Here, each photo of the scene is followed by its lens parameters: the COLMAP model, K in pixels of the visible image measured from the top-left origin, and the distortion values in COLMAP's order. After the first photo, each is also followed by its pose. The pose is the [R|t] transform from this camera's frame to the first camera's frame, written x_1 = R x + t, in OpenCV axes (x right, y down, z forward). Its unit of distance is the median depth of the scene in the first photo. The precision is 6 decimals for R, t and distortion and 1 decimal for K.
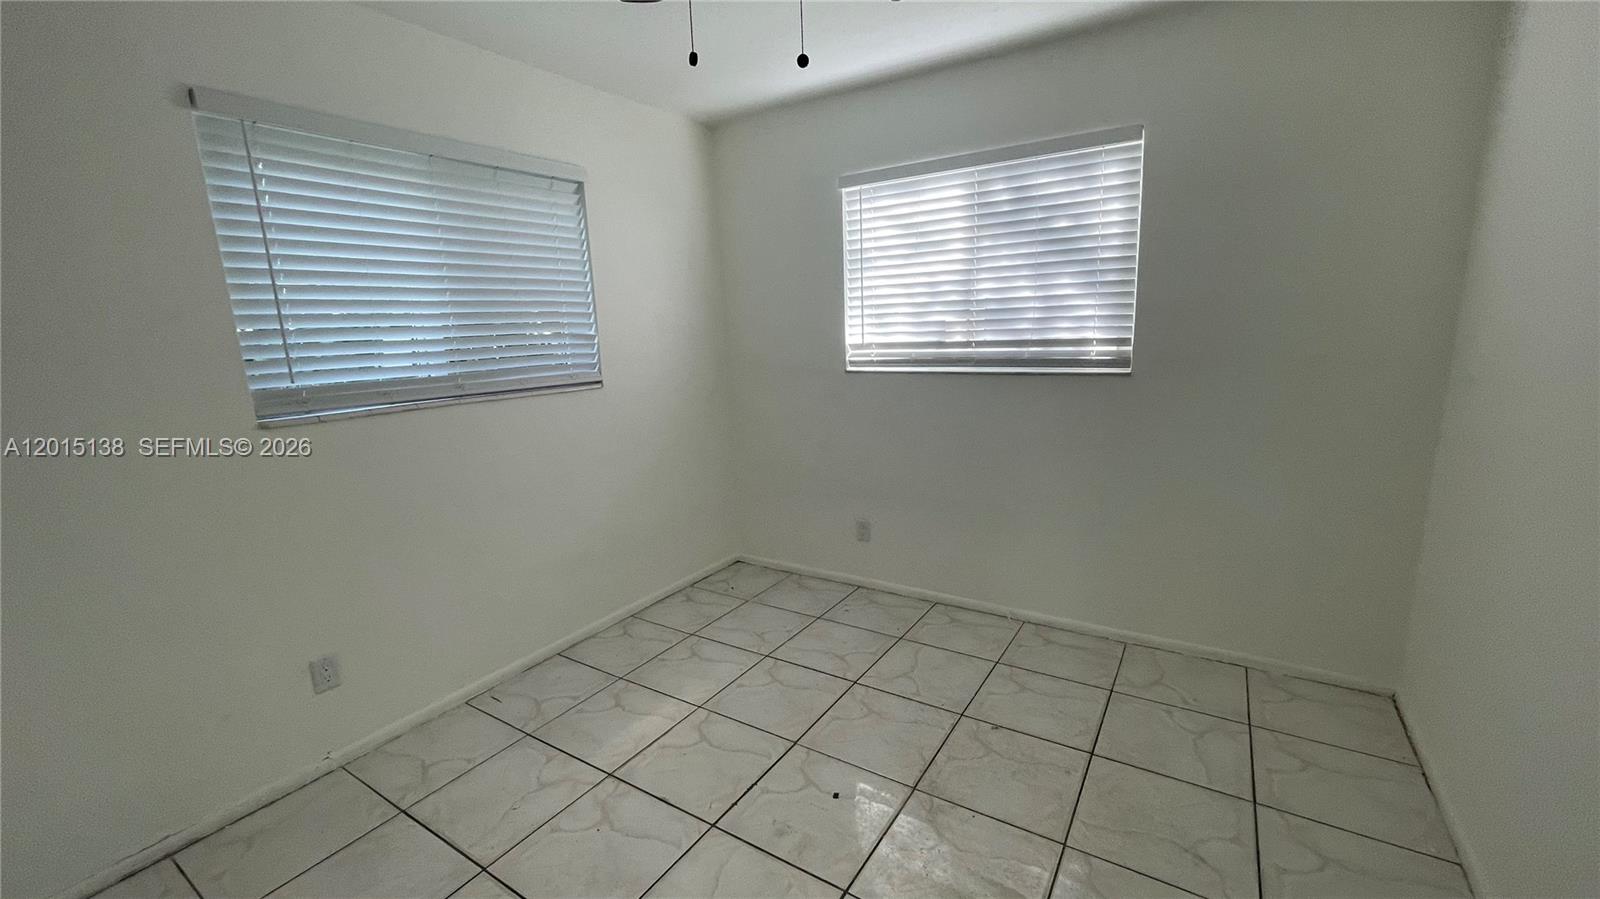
lens RADIAL K [[648.7, 0, 800.0], [0, 648.7, 449.5], [0, 0, 1]] dist [0.000234, 0.000046]
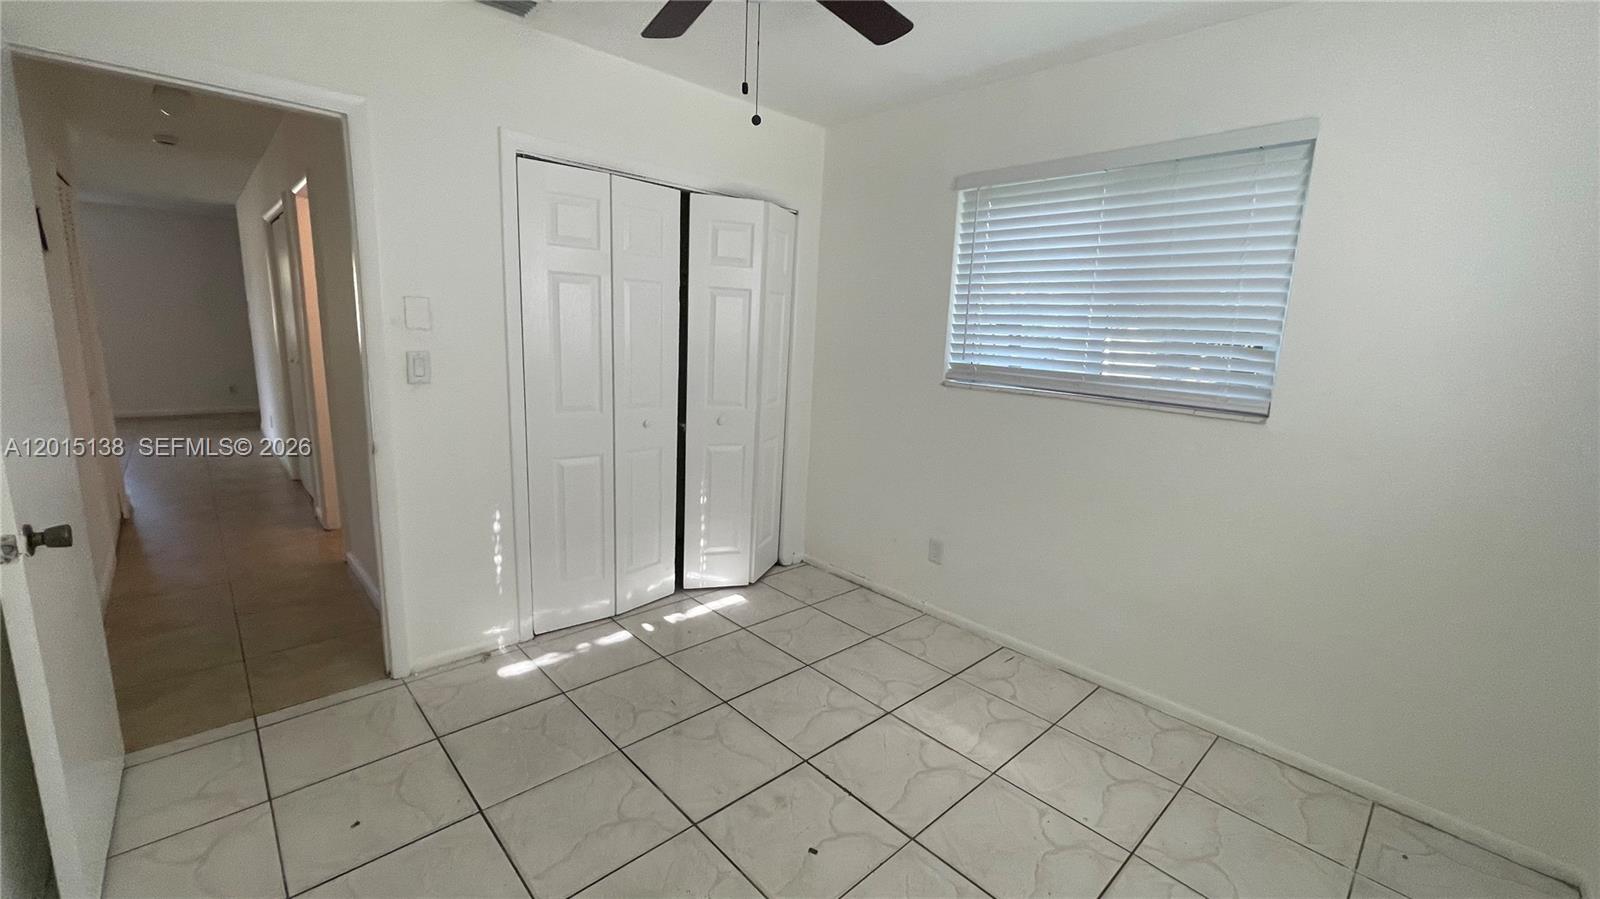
lens RADIAL K [[648.7, 0, 800.0], [0, 648.7, 449.5], [0, 0, 1]] dist [0.000234, 0.000046]
pose [[-0.243927, 0.202744, -0.948364, 0.633350], [-0.222716, 0.940055, 0.258252, -0.171018], [0.943874, 0.274210, -0.184150, 0.792785]]
